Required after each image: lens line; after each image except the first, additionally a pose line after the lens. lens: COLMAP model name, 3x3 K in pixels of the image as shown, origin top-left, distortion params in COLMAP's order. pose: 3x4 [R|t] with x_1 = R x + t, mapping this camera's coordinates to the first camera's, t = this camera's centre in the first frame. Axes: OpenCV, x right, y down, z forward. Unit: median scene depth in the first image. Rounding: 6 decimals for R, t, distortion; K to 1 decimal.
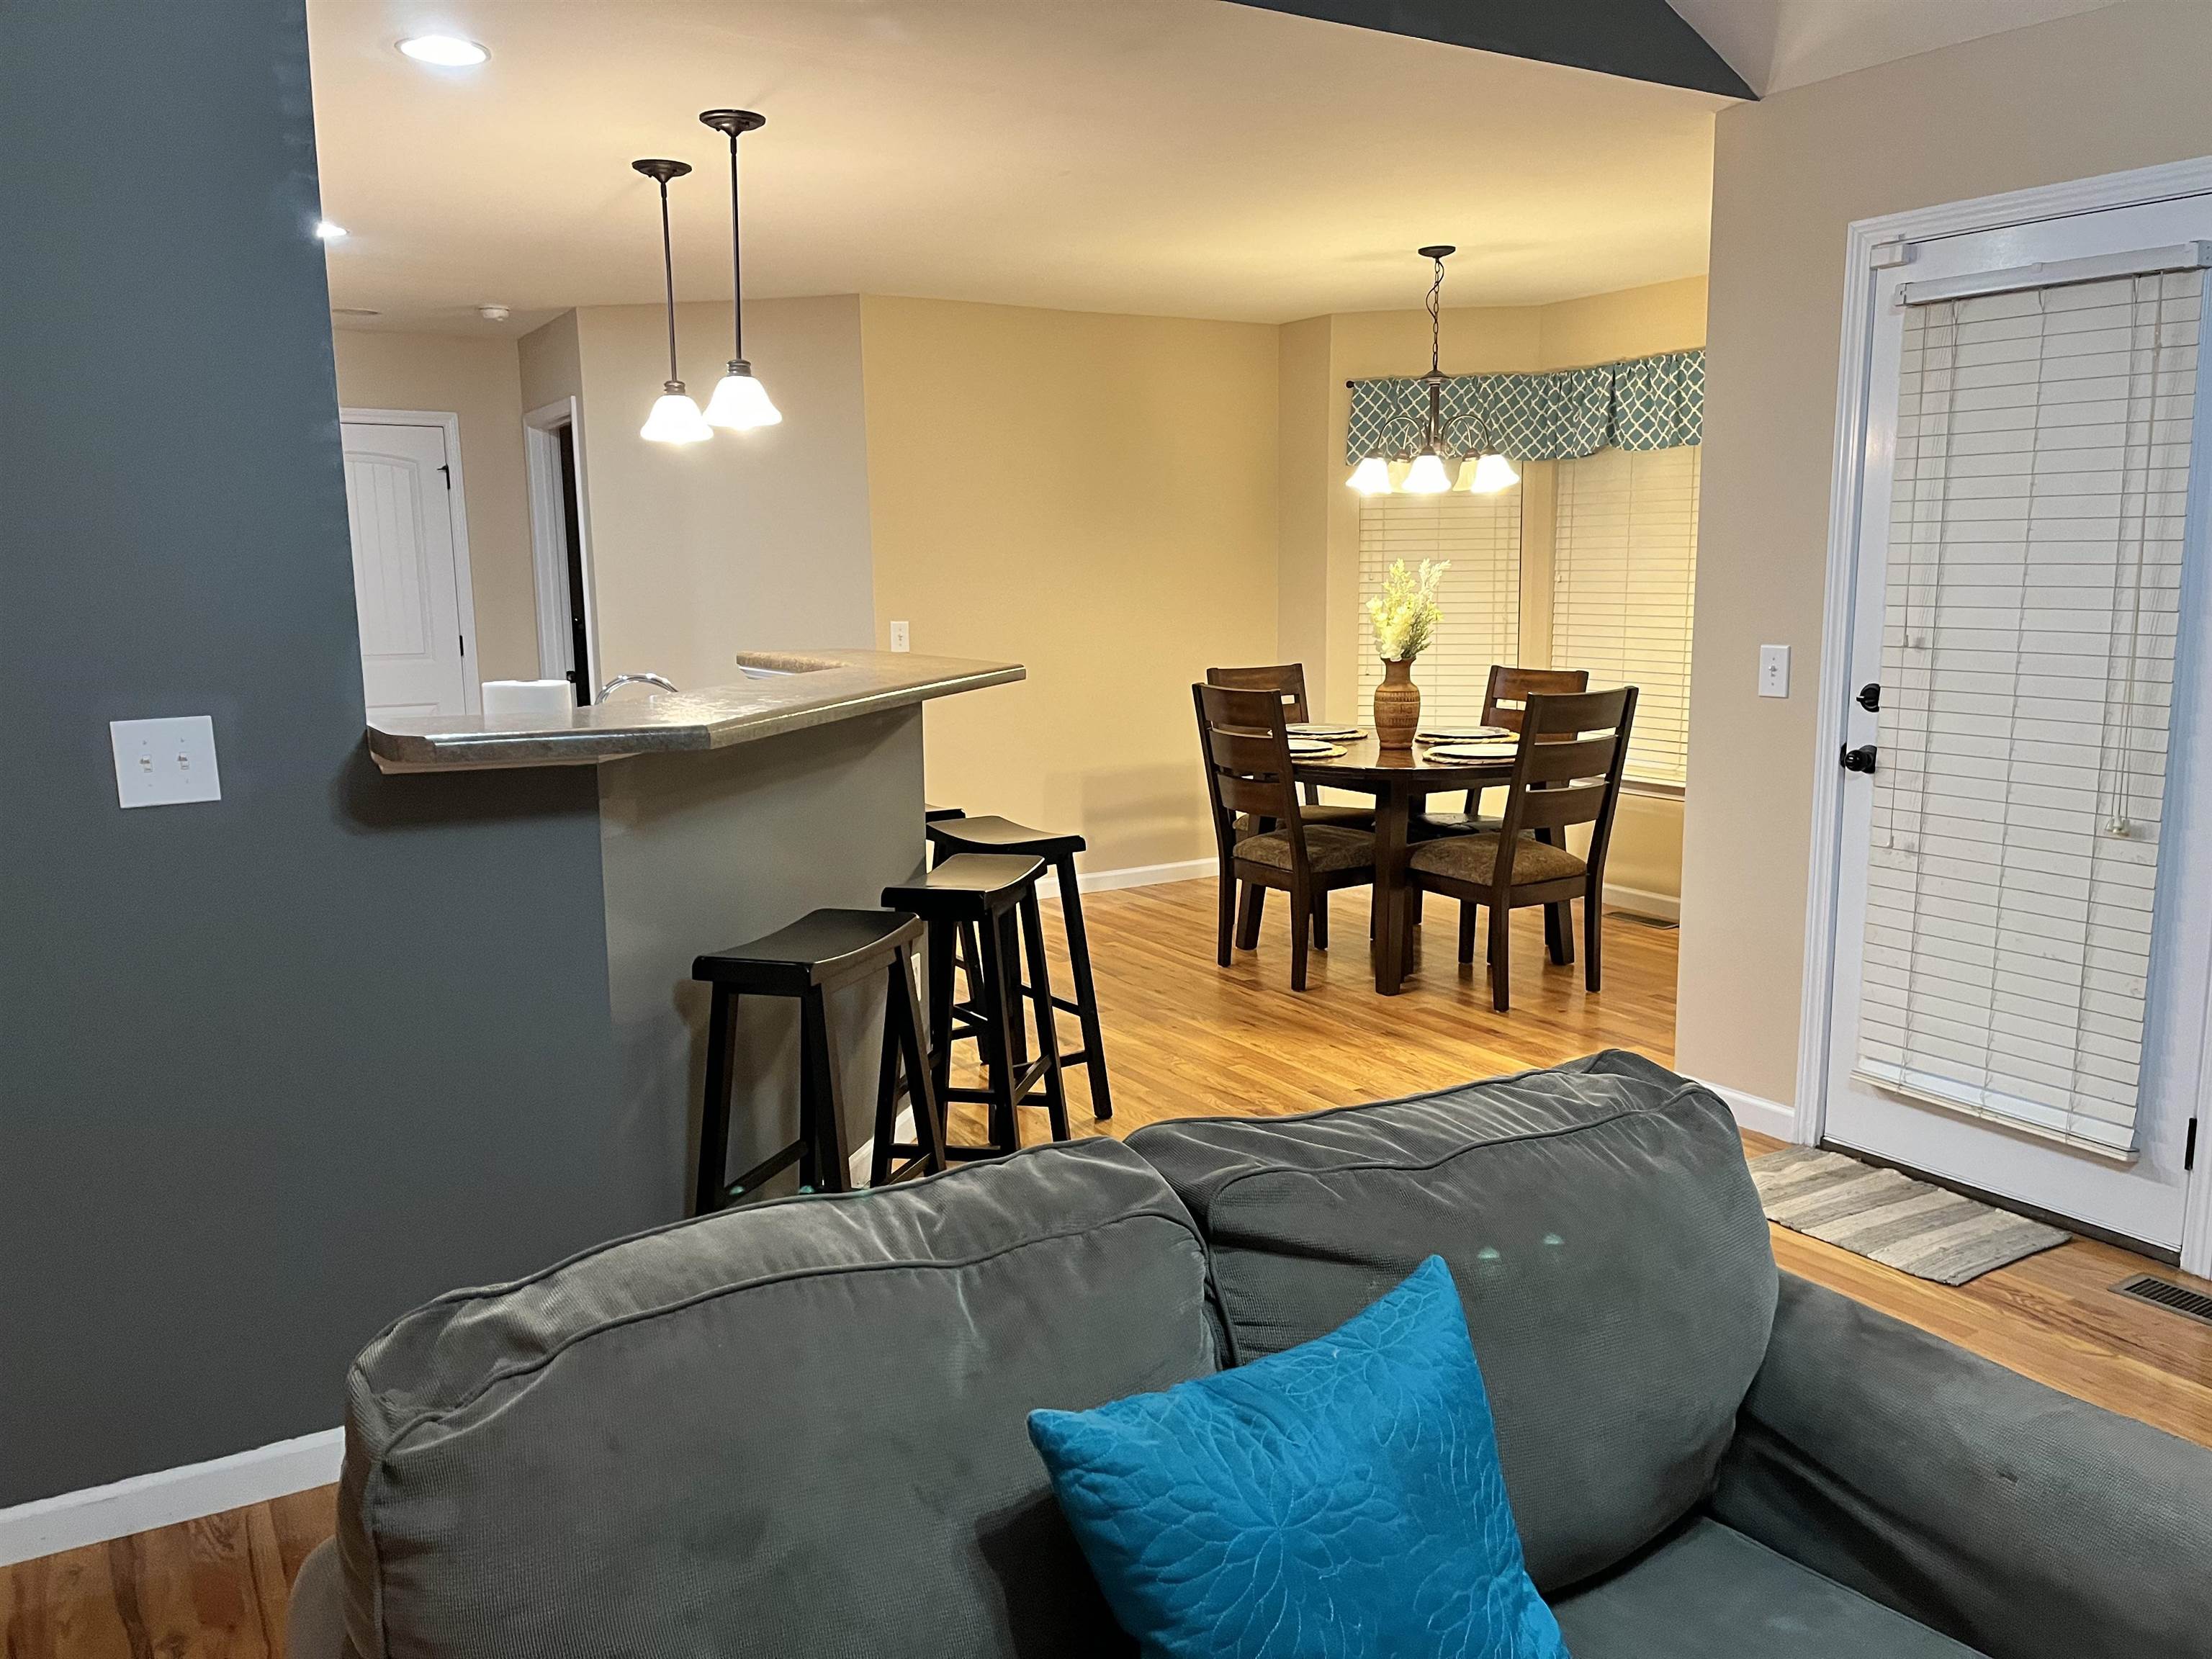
lens RADIAL K [[1729.4, 0, 1106.0], [0, 1729.4, 829.5], [0, 0, 1]] dist [0.067661, -0.001544]
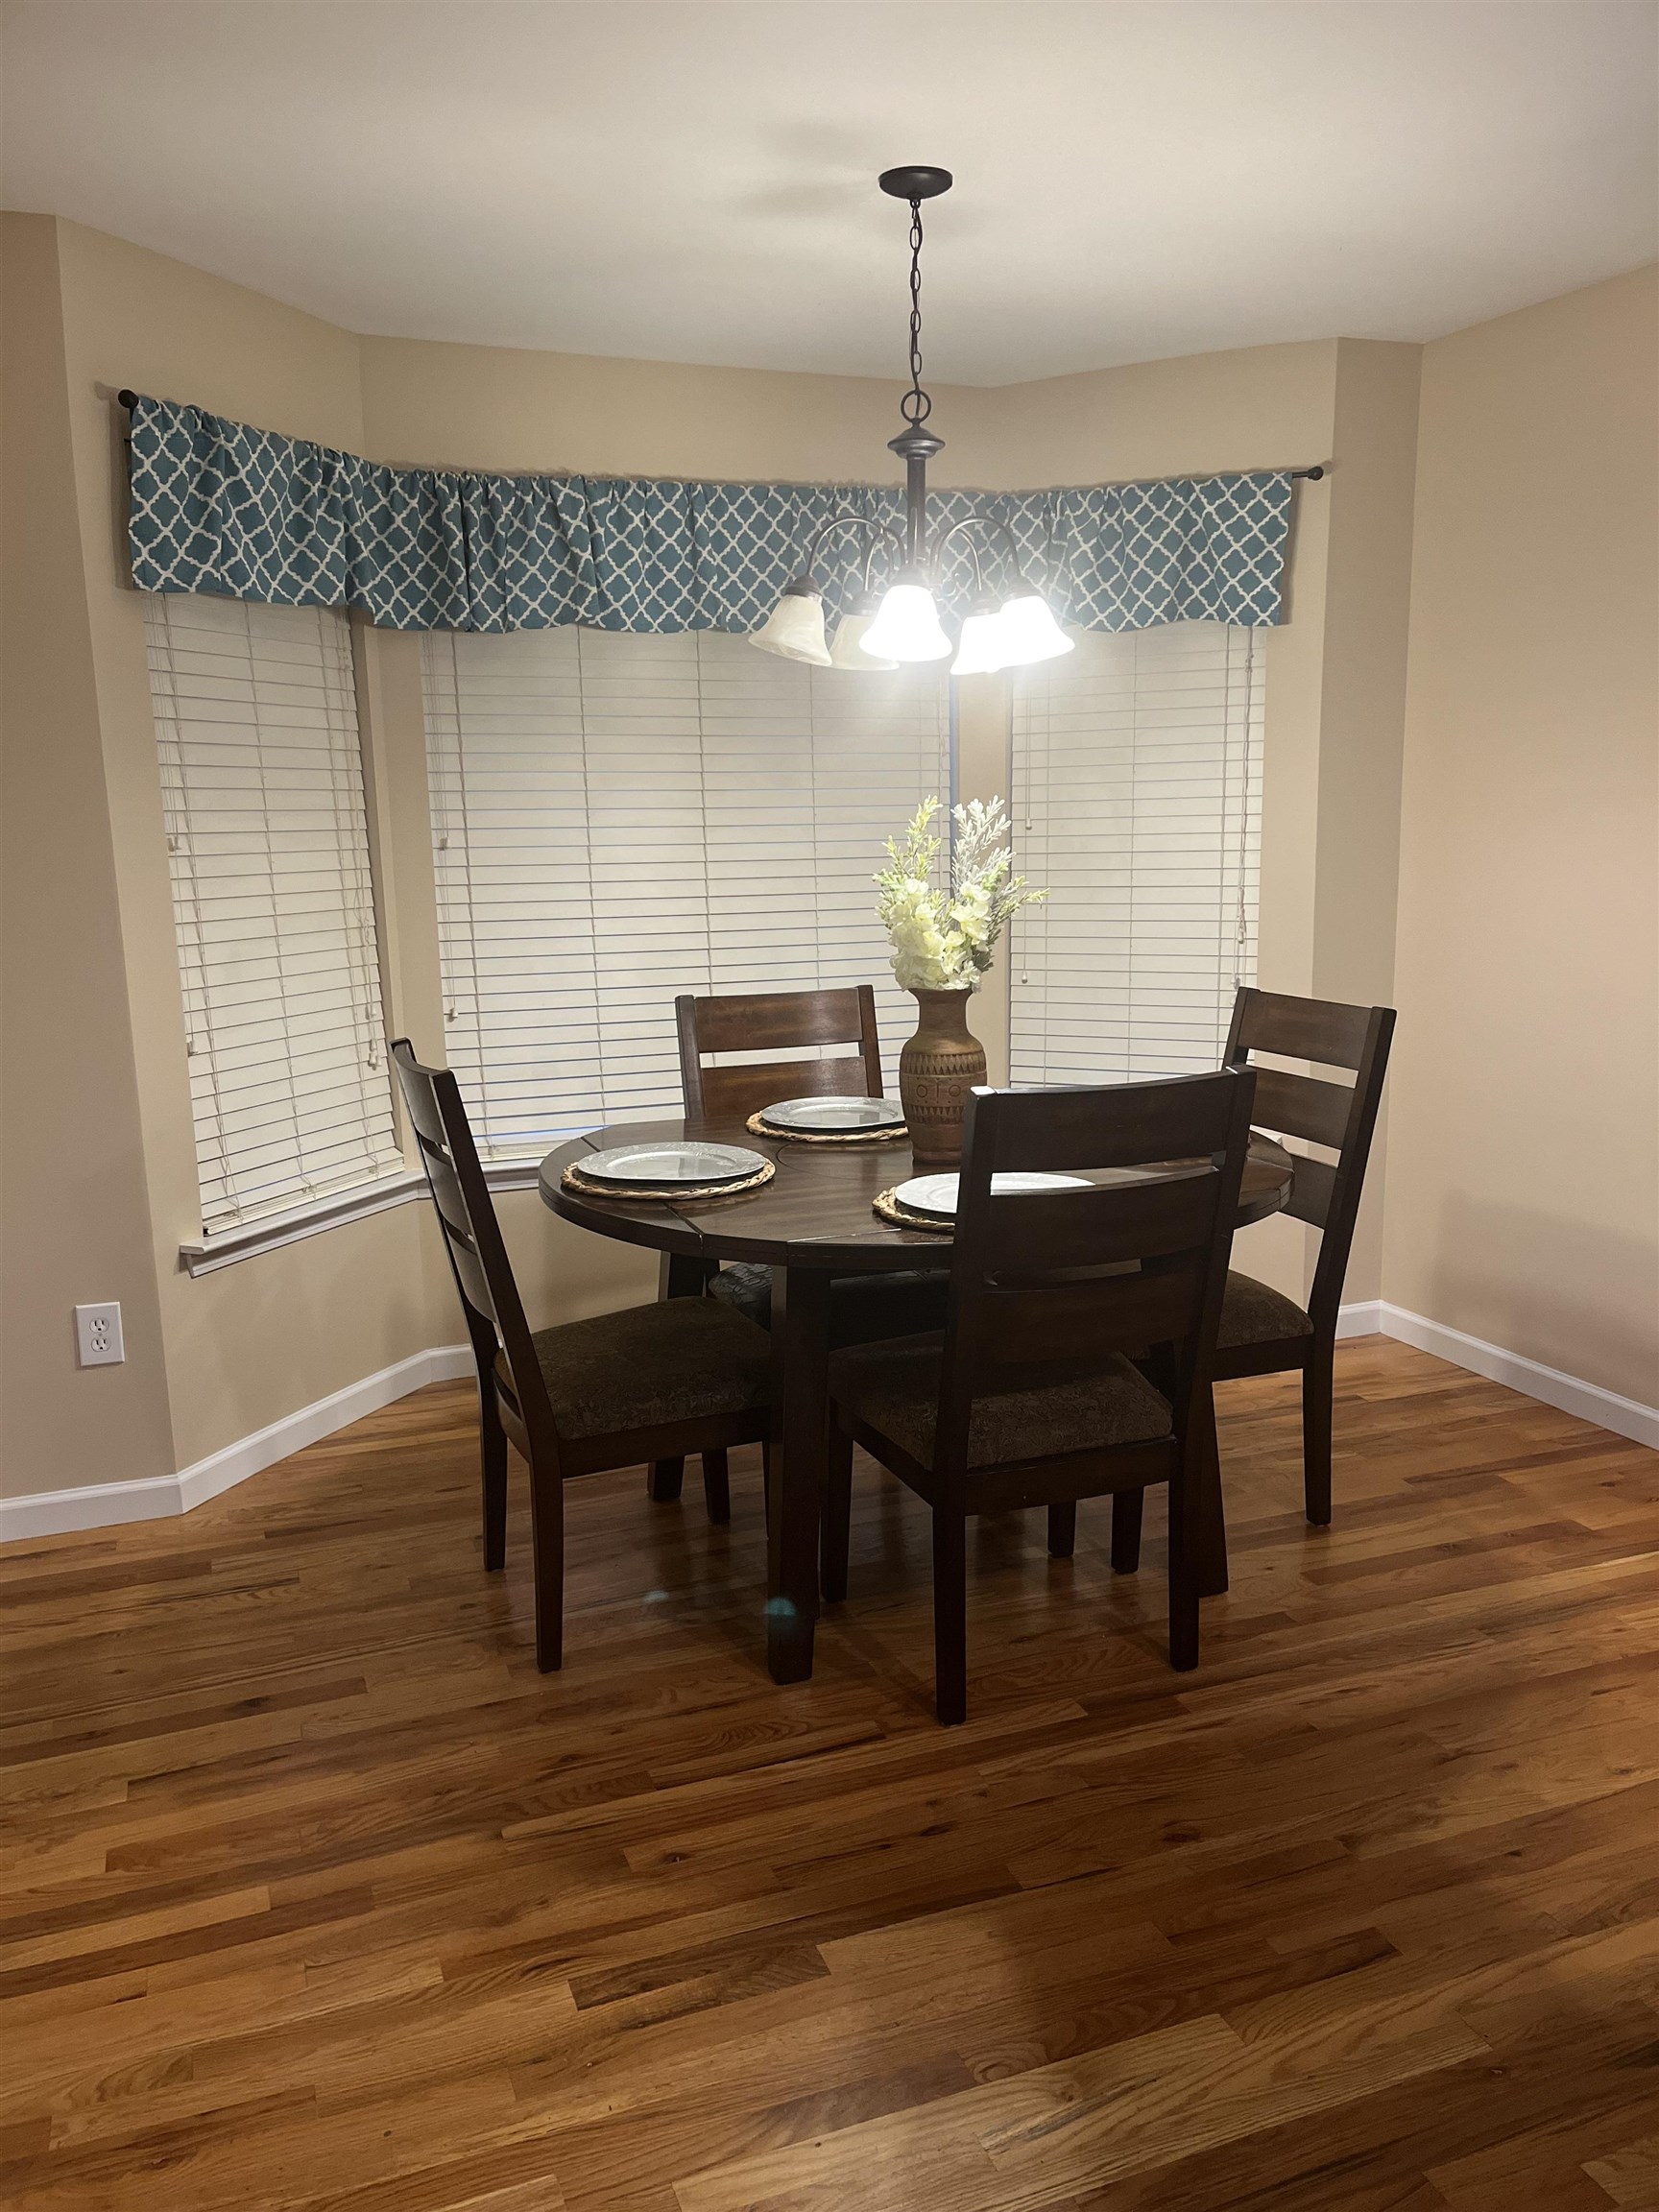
lens RADIAL K [[1729.4, 0, 829.5], [0, 1729.4, 1106.0], [0, 0, 1]] dist [0.067661, -0.001544]
pose [[0.157774, -0.166971, 0.973256, -0.364946], [0.168536, 0.975693, 0.140068, -0.150617], [-0.972987, 0.141930, 0.182080, 0.995270]]
